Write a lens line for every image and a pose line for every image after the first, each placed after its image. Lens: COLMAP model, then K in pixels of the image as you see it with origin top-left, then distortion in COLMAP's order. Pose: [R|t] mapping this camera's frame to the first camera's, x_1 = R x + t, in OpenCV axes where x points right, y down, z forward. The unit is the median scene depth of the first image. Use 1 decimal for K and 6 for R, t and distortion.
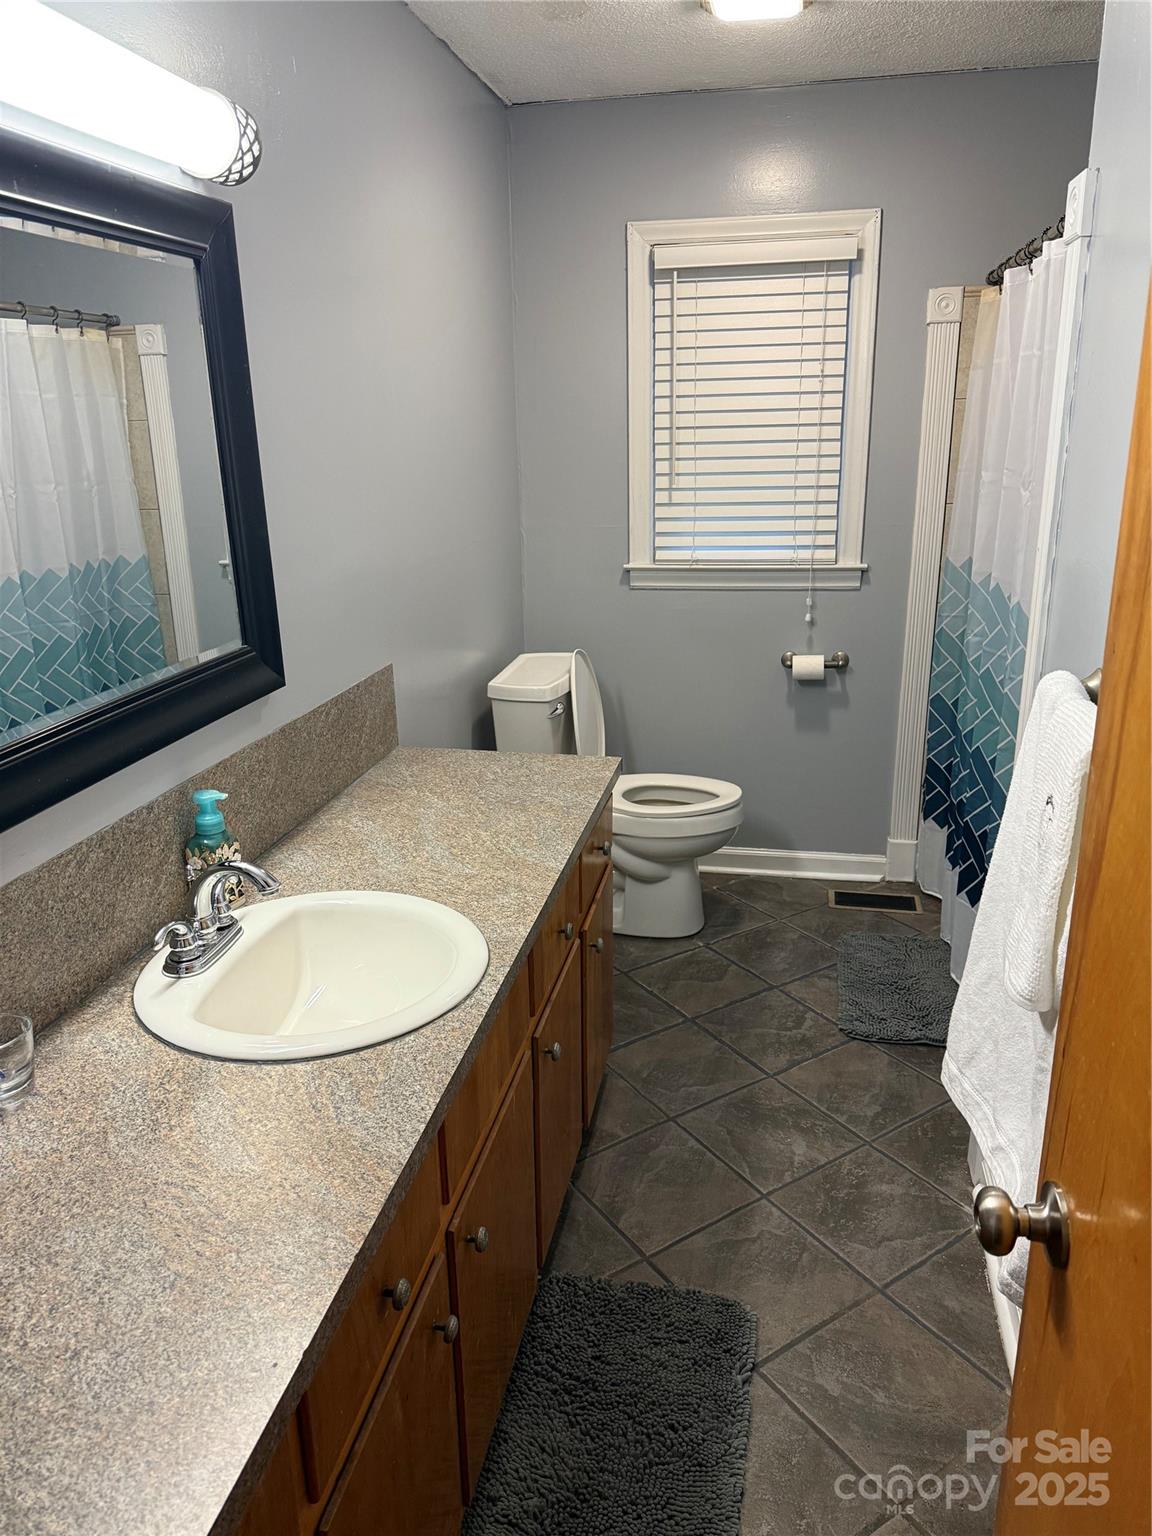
lens RADIAL K [[1067.8, 0, 576.0], [0, 1067.8, 768.0], [0, 0, 1]] dist [0.191315, -0.366529]
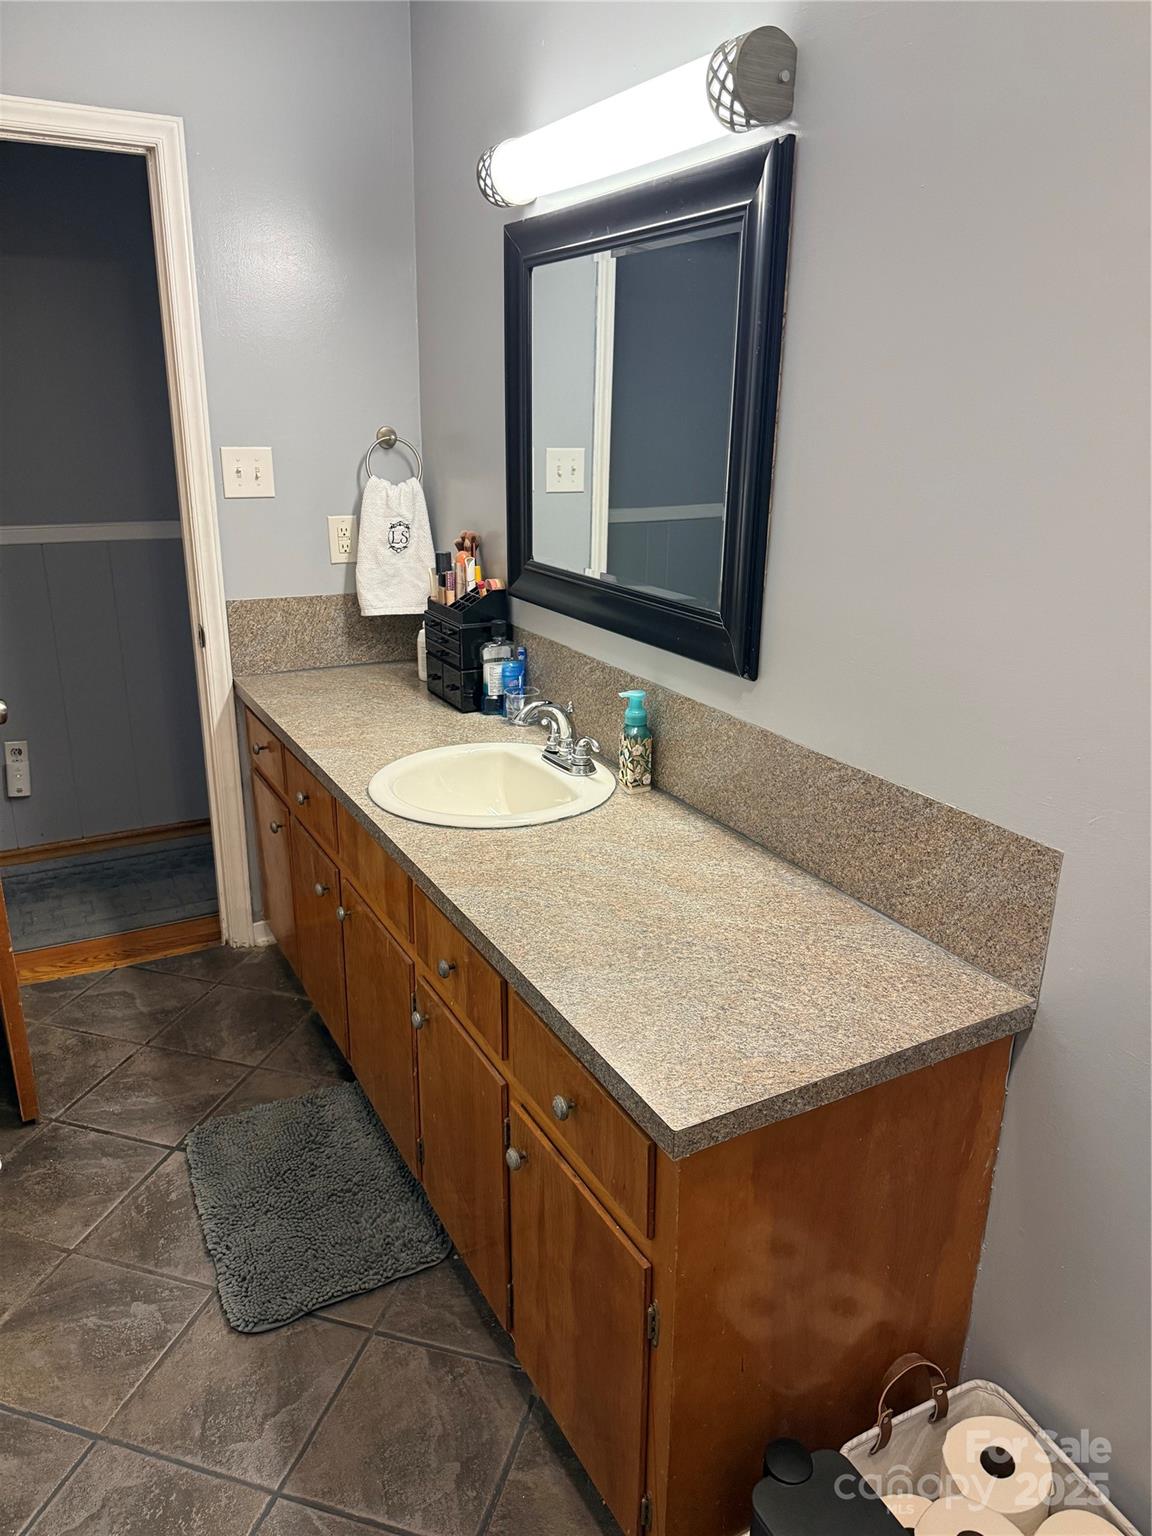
lens RADIAL K [[1068.5, 0, 601.5], [0, 1068.5, 768.4], [0, 0, 1]] dist [0.042331, -0.046277]
pose [[-0.753628, 0.213845, -0.621543, 0.398994], [-0.207371, 0.819953, 0.533549, -0.468684], [0.623732, 0.530987, -0.573594, 1.471913]]
